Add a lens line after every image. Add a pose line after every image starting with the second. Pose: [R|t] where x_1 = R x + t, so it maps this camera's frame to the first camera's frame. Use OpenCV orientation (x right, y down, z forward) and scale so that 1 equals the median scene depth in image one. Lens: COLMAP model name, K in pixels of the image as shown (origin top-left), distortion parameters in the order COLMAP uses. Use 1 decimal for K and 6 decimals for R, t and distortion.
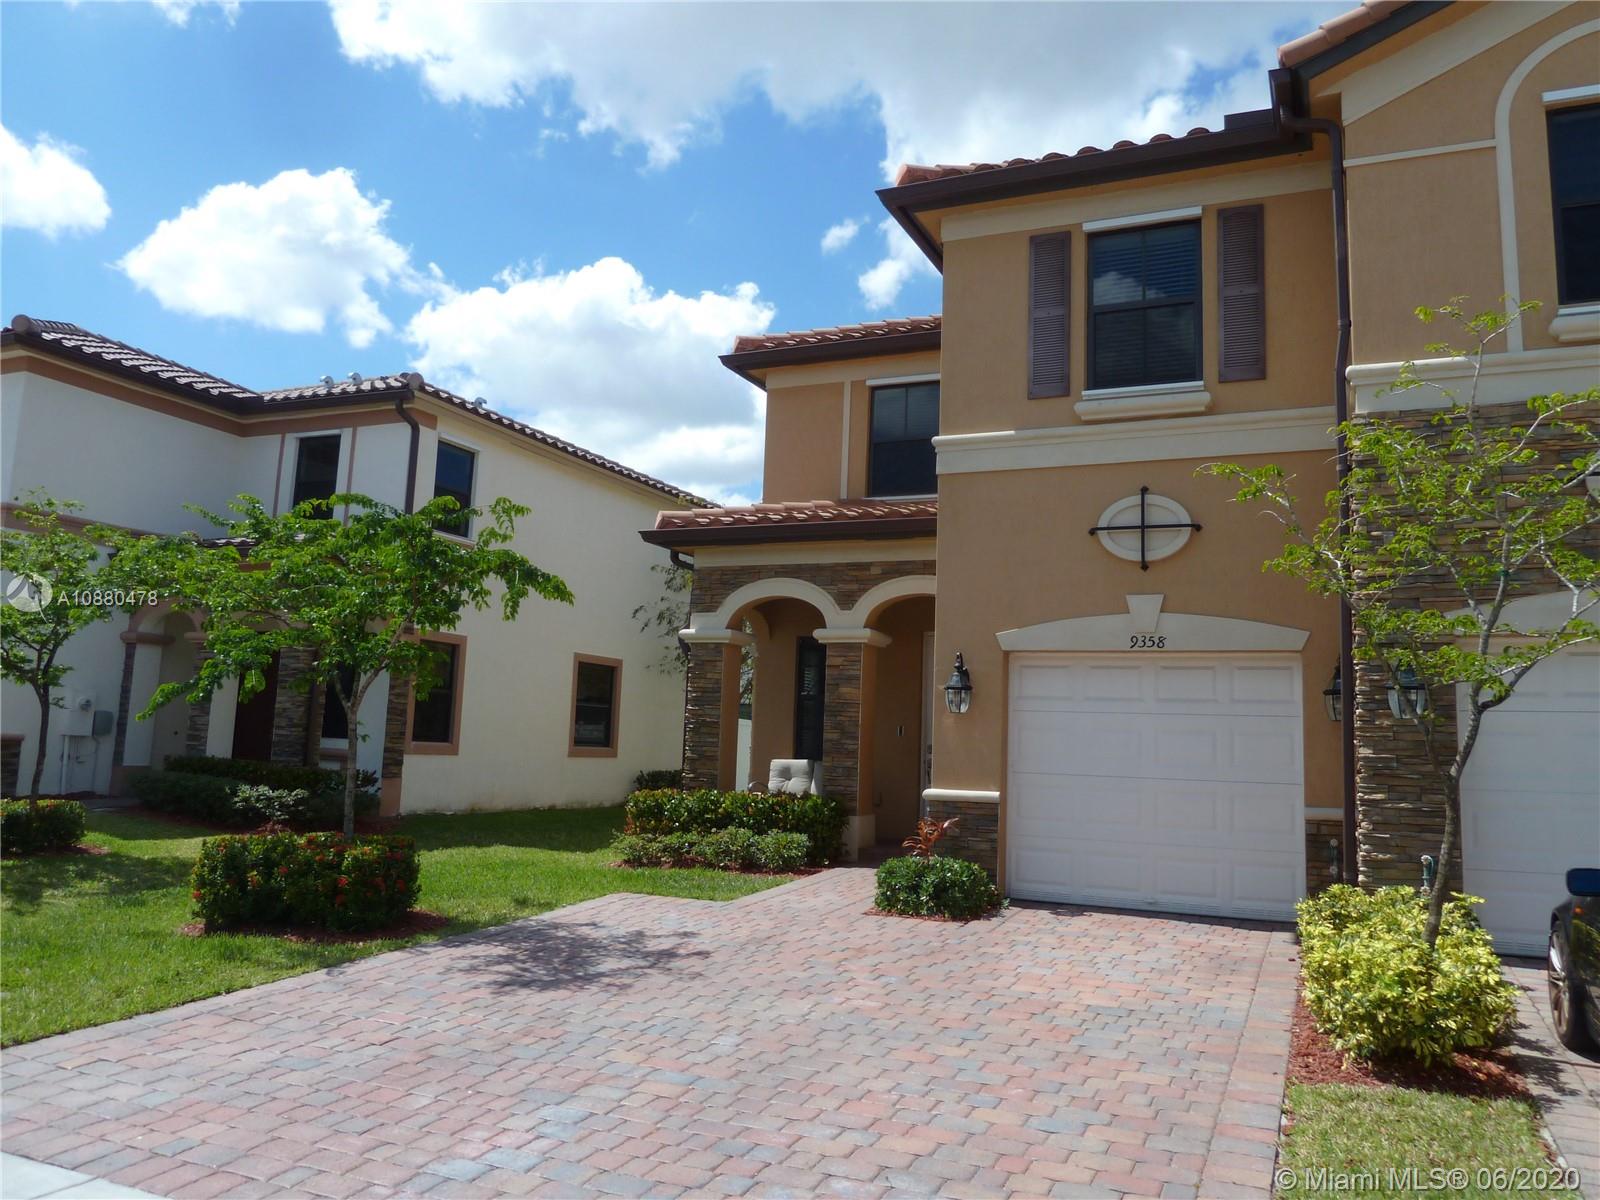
lens RADIAL K [[1202.9, 0, 804.1], [0, 1202.9, 595.4], [0, 0, 1]] dist [-0.022647, -0.003375]
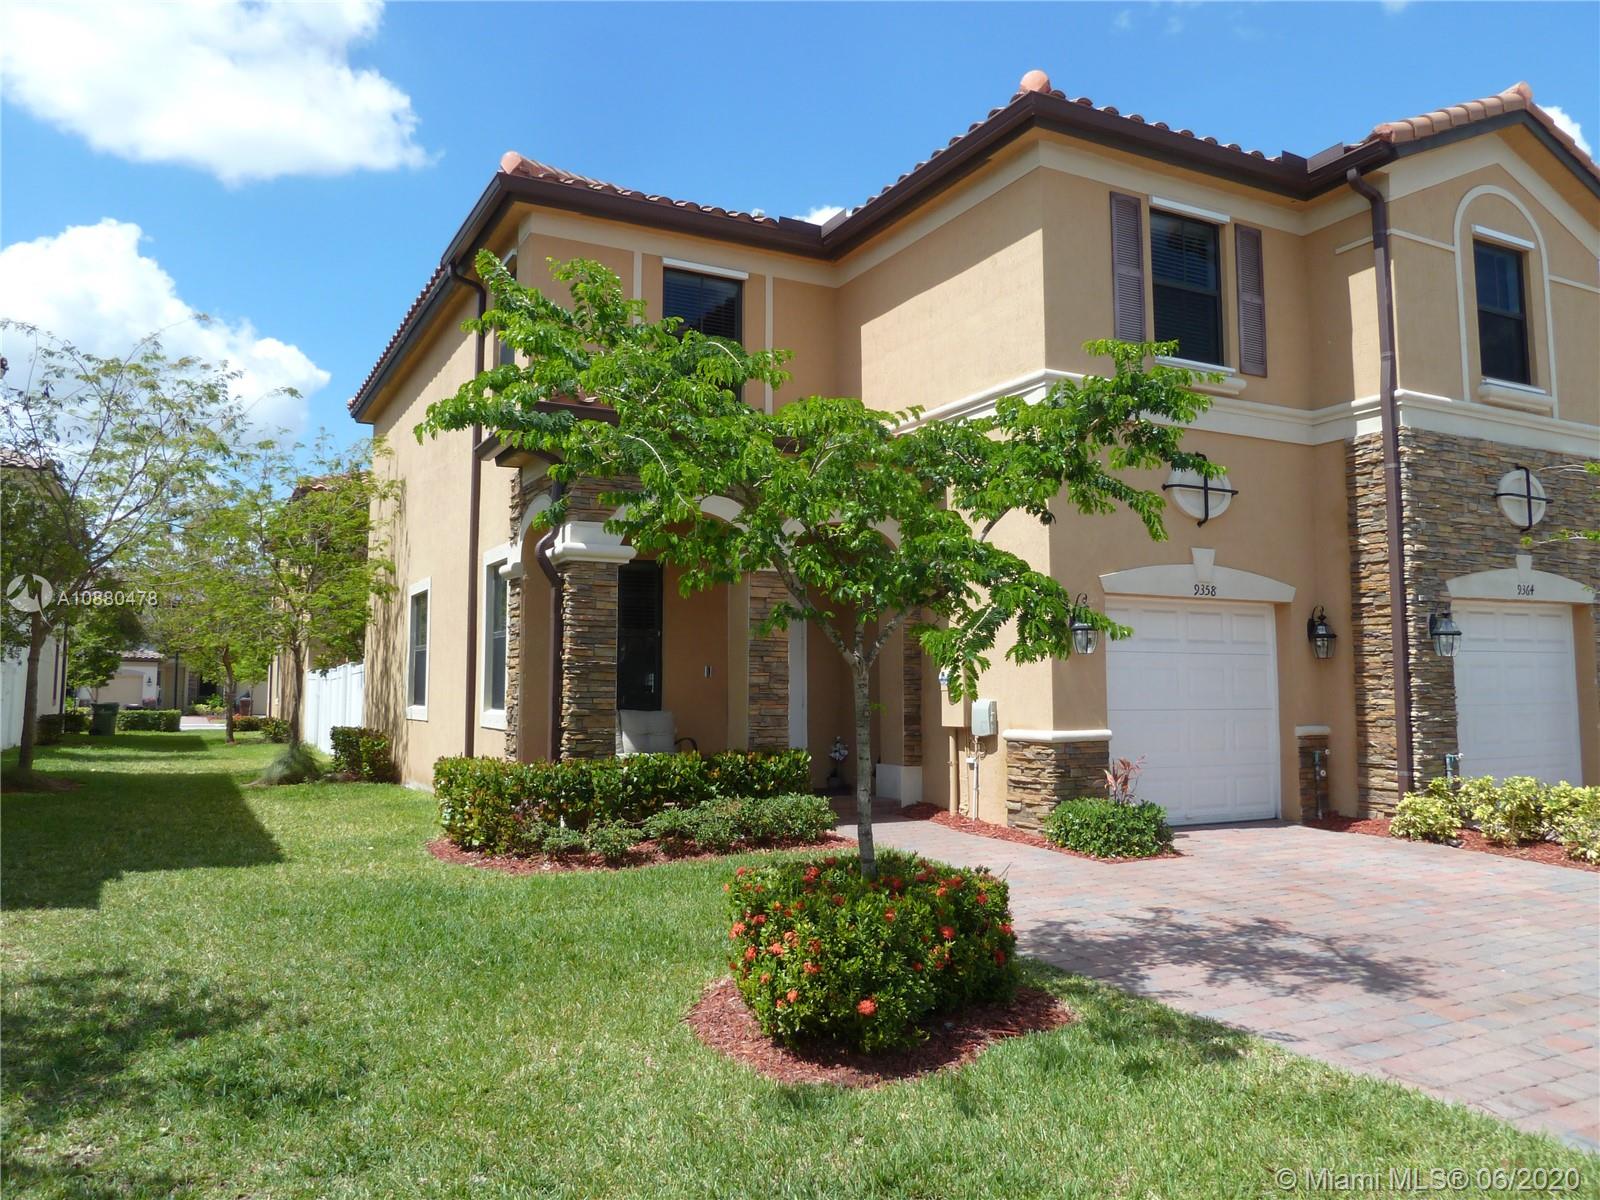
lens RADIAL K [[1202.9, 0, 810.4], [0, 1202.9, 591.7], [0, 0, 1]] dist [-0.022647, -0.003375]
pose [[0.607753, 0.031414, 0.793505, -0.814119], [-0.076029, 0.996929, 0.018764, 0.045866], [-0.790478, -0.071733, 0.608275, 0.584734]]
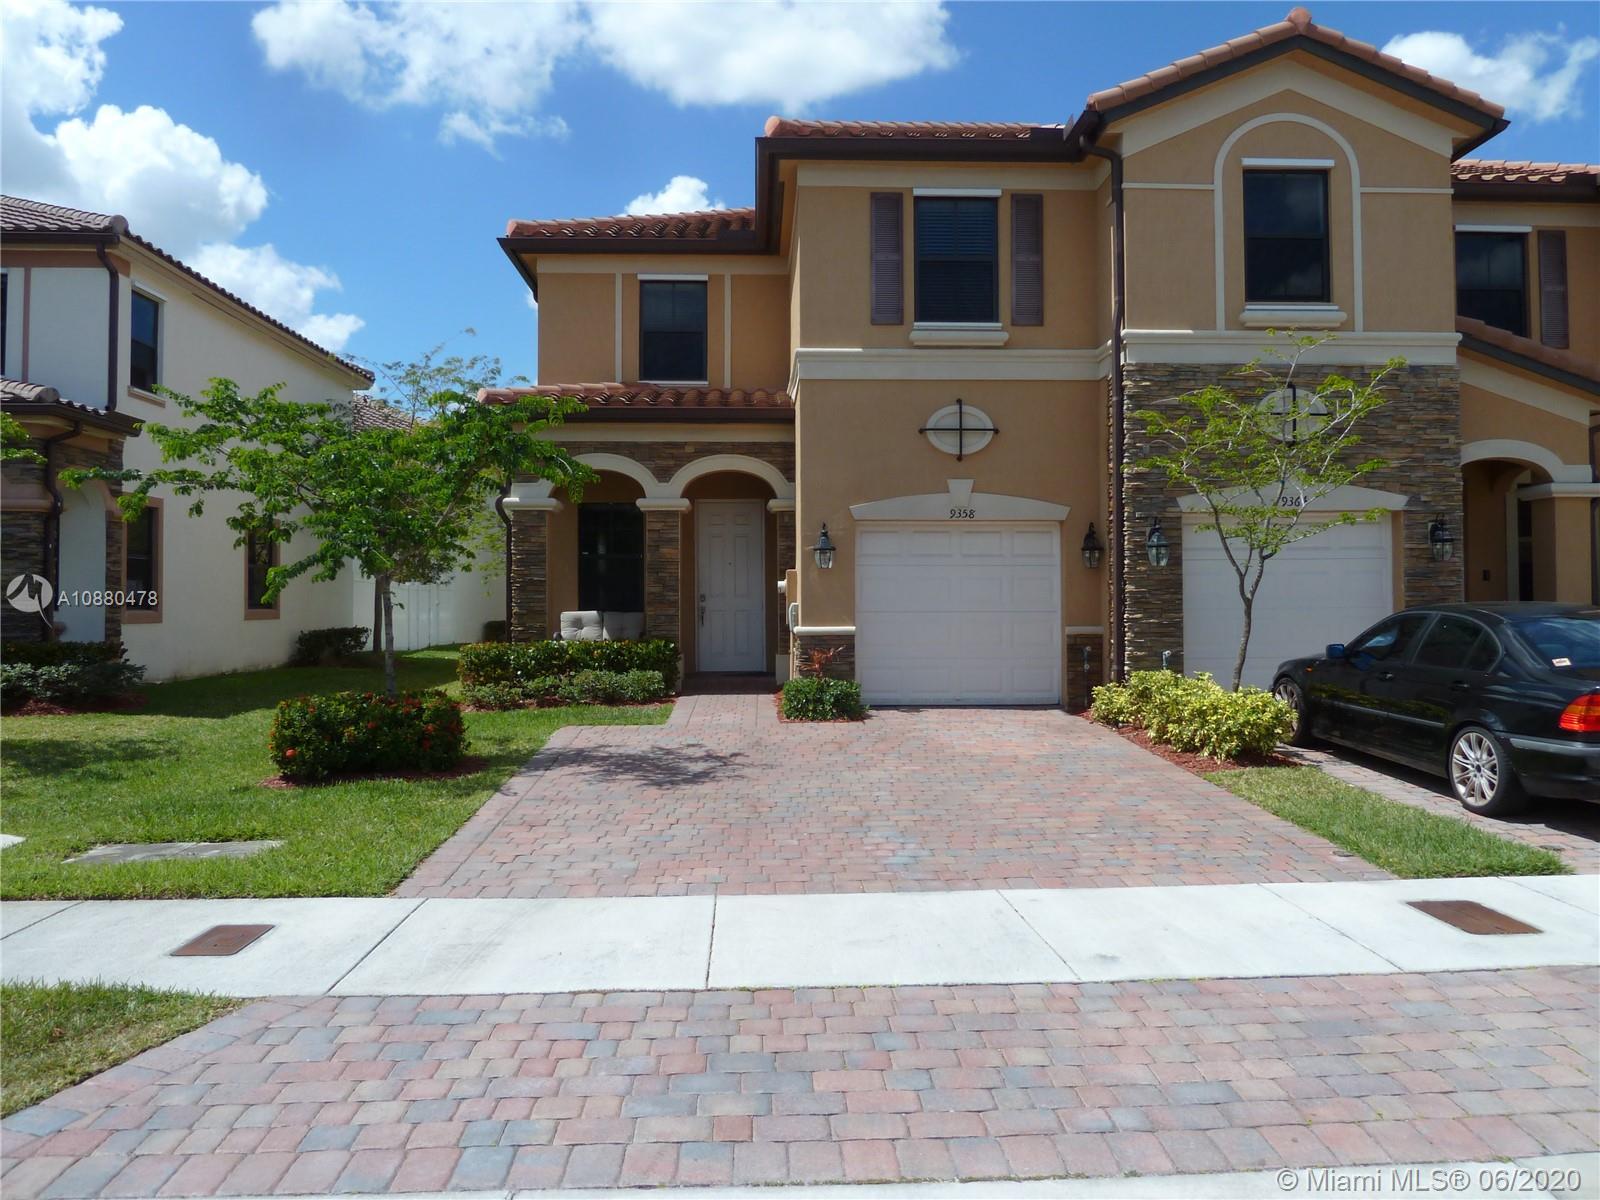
lens RADIAL K [[1202.9, 0, 799.8], [0, 1202.9, 596.4], [0, 0, 1]] dist [-0.022647, -0.003375]
pose [[0.894188, -0.036566, 0.446196, -0.484759], [-0.020892, 0.992165, 0.123176, -0.032178], [-0.447204, -0.119465, 0.886418, -0.148021]]
